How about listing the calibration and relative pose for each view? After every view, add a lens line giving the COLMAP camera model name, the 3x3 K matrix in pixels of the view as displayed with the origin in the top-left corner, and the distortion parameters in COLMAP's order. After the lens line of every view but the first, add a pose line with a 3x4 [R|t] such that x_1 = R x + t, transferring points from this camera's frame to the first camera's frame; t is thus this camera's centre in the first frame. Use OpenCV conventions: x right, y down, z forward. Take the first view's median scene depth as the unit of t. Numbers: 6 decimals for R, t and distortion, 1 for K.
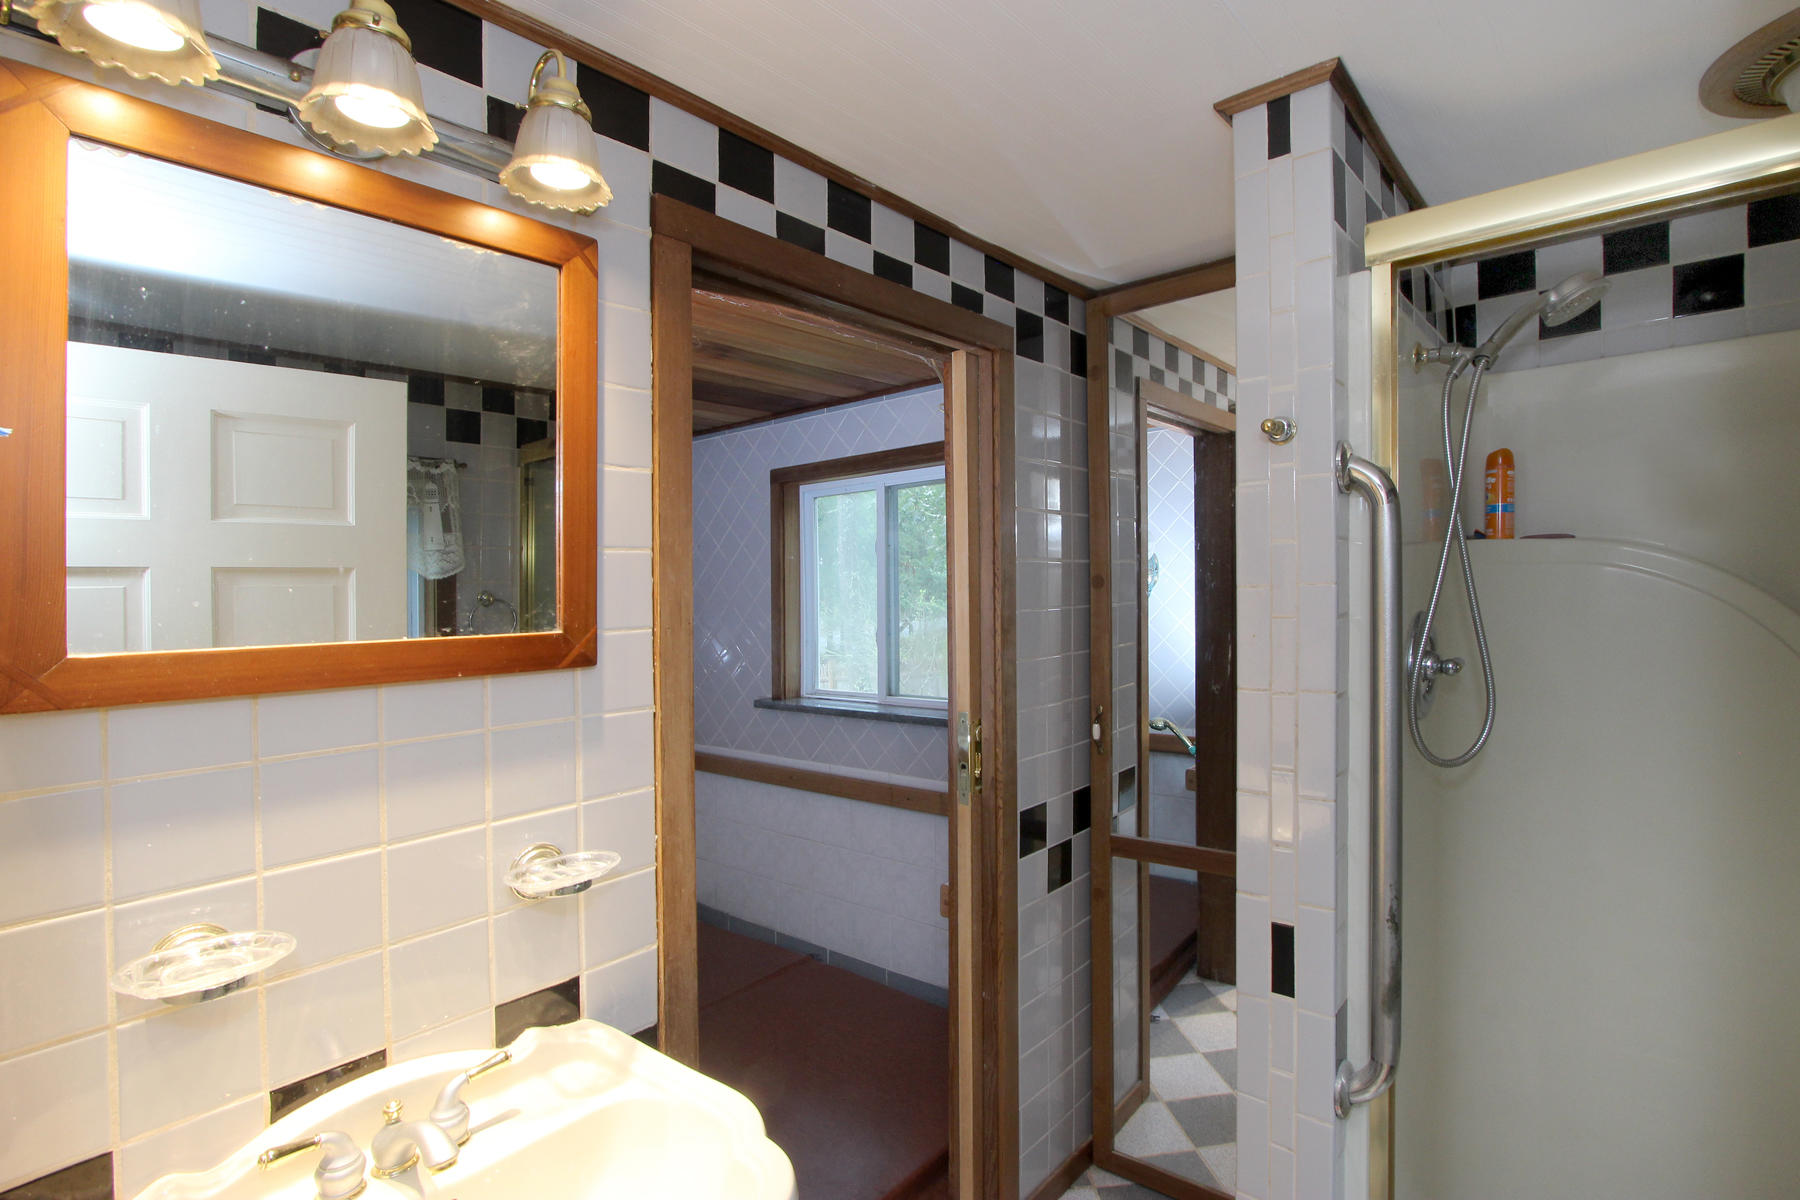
lens RADIAL K [[800.1, 0, 950.9], [0, 800.1, 603.6], [0, 0, 1]] dist [-0.017975, -0.000631]
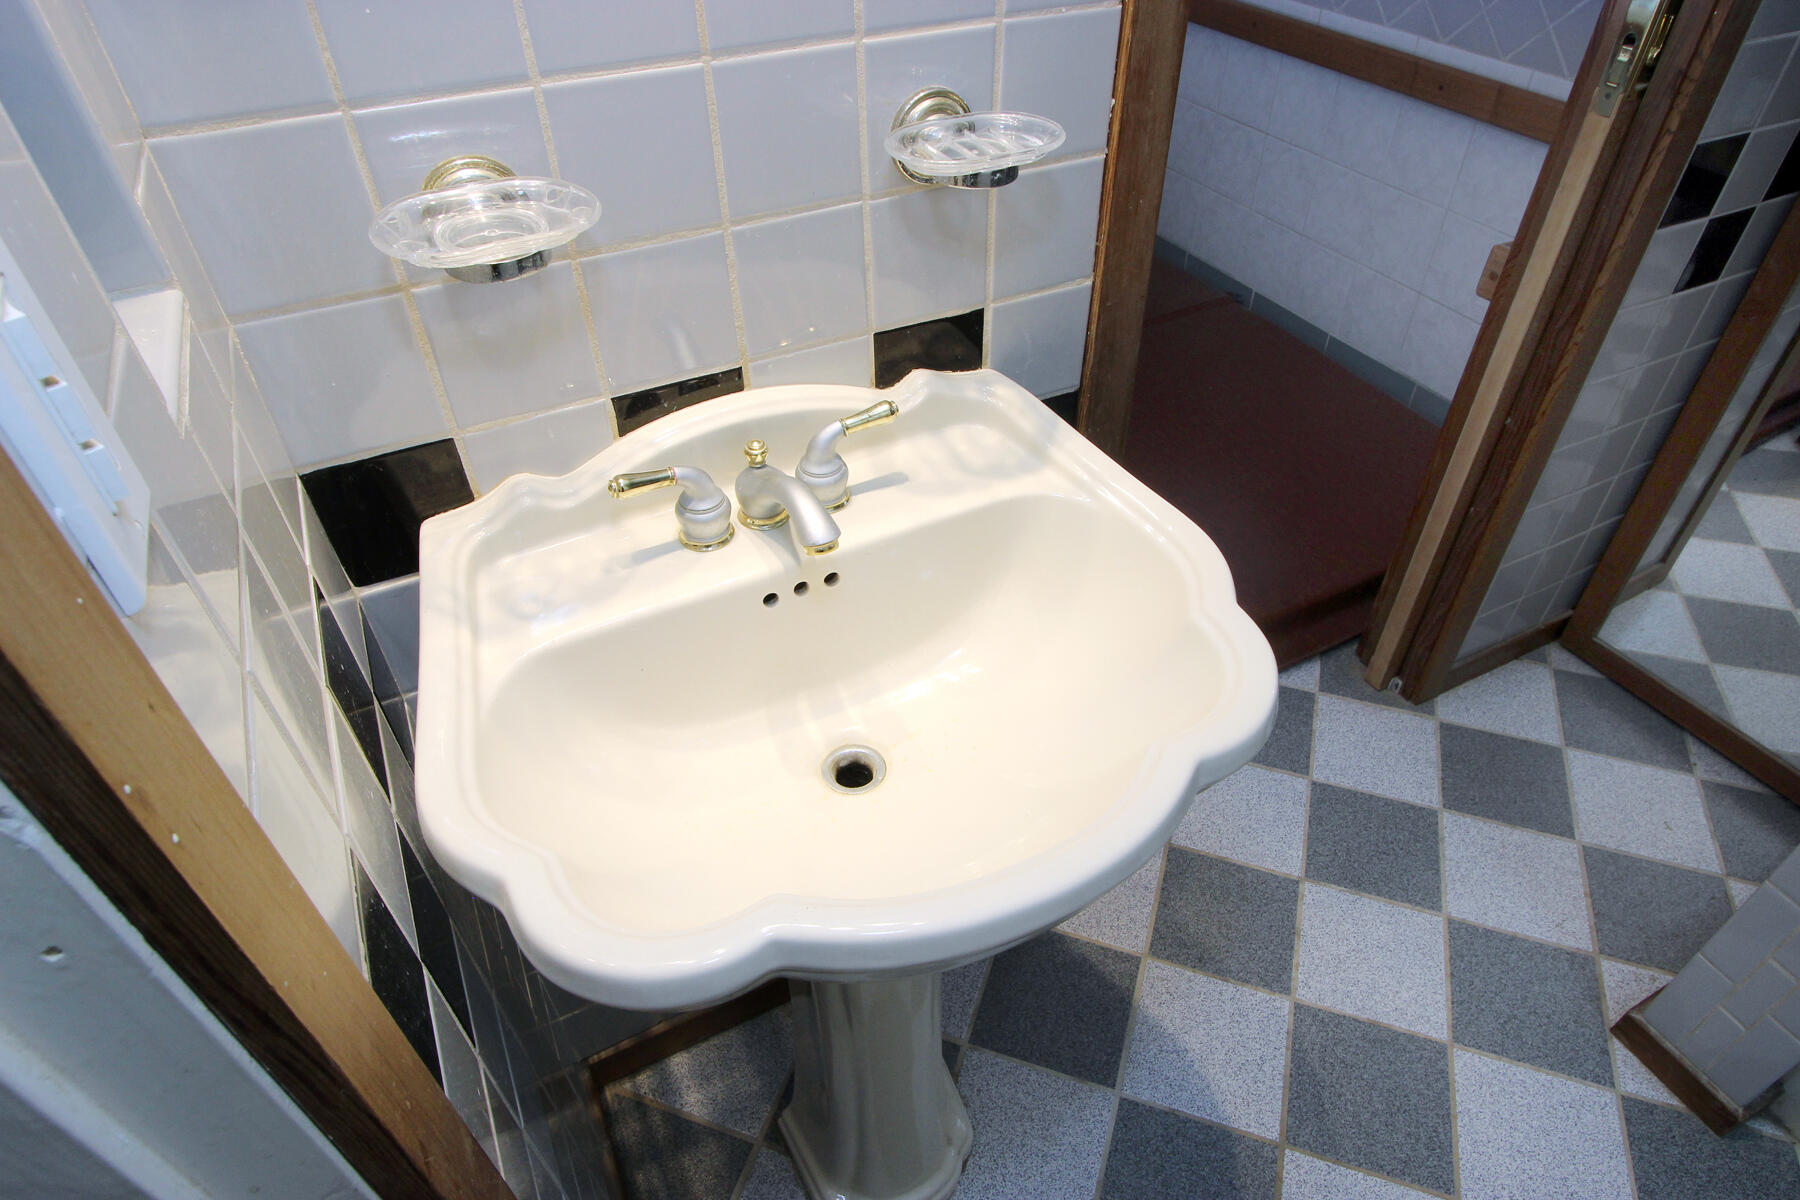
lens RADIAL K [[1051.7, 0, 933.9], [0, 1051.7, 596.7], [0, 0, 1]] dist [-0.016391, 0.002751]
pose [[0.901798, 0.294705, -0.316083, -0.174978], [-0.015000, 0.752312, 0.658636, 0.080768], [0.431897, -0.589216, 0.682854, 0.268111]]
